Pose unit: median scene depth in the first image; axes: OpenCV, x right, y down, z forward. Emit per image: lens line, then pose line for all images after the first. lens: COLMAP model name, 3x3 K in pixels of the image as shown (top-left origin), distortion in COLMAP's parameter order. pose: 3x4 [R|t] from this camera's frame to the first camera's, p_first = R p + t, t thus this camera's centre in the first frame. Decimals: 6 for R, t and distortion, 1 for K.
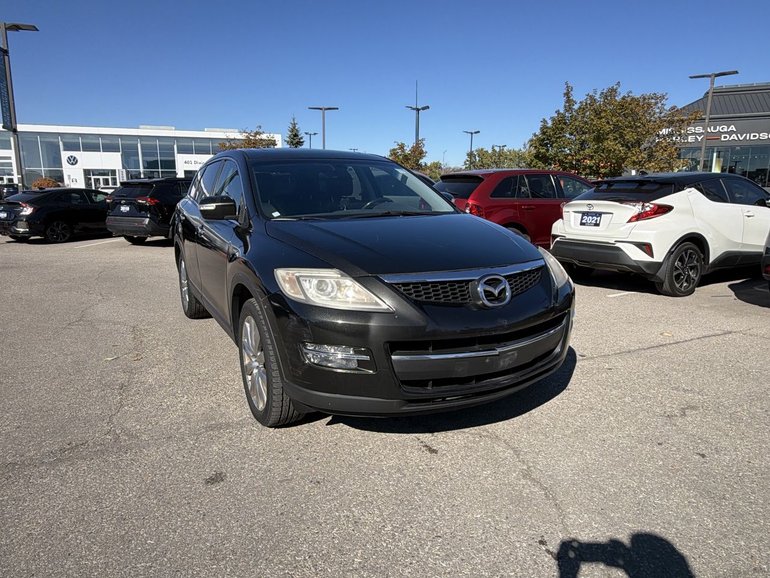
lens RADIAL K [[501.7, 0, 385.0], [0, 501.7, 289.0], [0, 0, 1]] dist [0.000767, -0.000492]
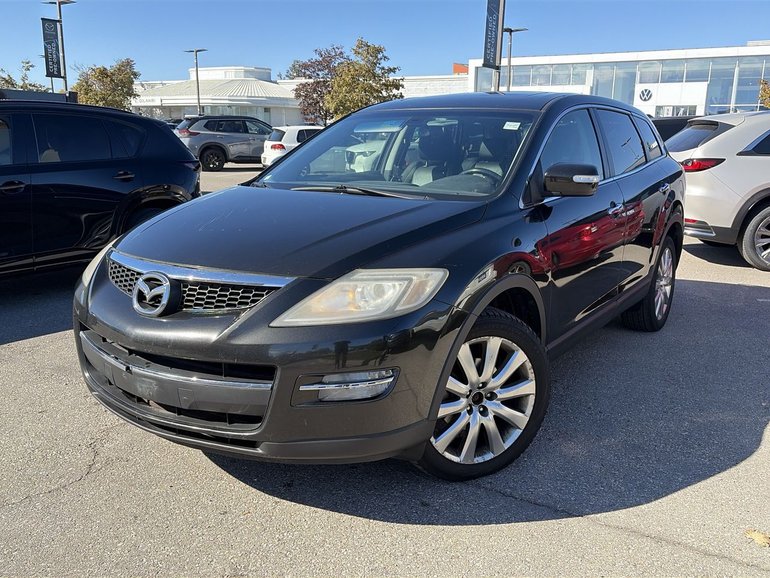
lens RADIAL K [[692.2, 0, 389.7], [0, 692.2, 279.9], [0, 0, 1]] dist [0.025012, 0.006310]
pose [[0.588192, 0.183306, -0.787673, 0.403465], [-0.172214, 0.980025, 0.099470, -0.067053], [0.790172, 0.077140, 0.608011, 0.238931]]
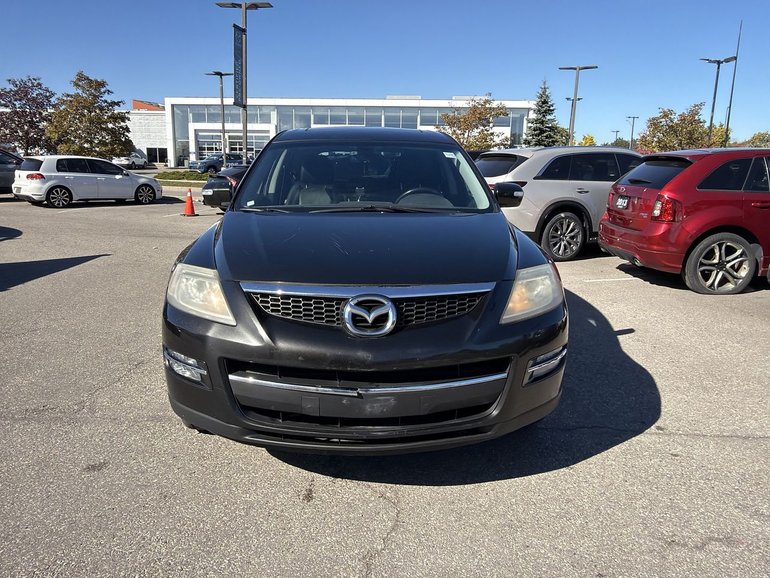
lens RADIAL K [[593.1, 0, 385.0], [0, 593.1, 289.0], [0, 0, 1]] dist [0.002589, -0.002974]
pose [[0.896229, 0.108025, -0.430237, 0.184386], [-0.104459, 0.994015, 0.031981, -0.020546], [0.431117, 0.016280, 0.902149, 0.049463]]
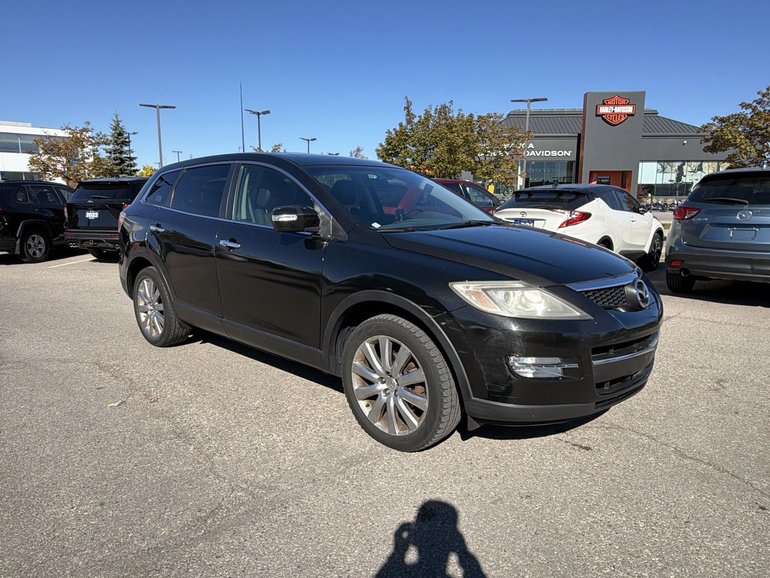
lens RADIAL K [[502.6, 0, 385.0], [0, 502.6, 289.0], [0, 0, 1]] dist [0.000553, -0.001229]
pose [[0.943201, -0.053074, 0.327956, -0.195294], [0.057247, 0.998355, -0.003077, -0.009824], [-0.327253, 0.021677, 0.944688, 0.041577]]
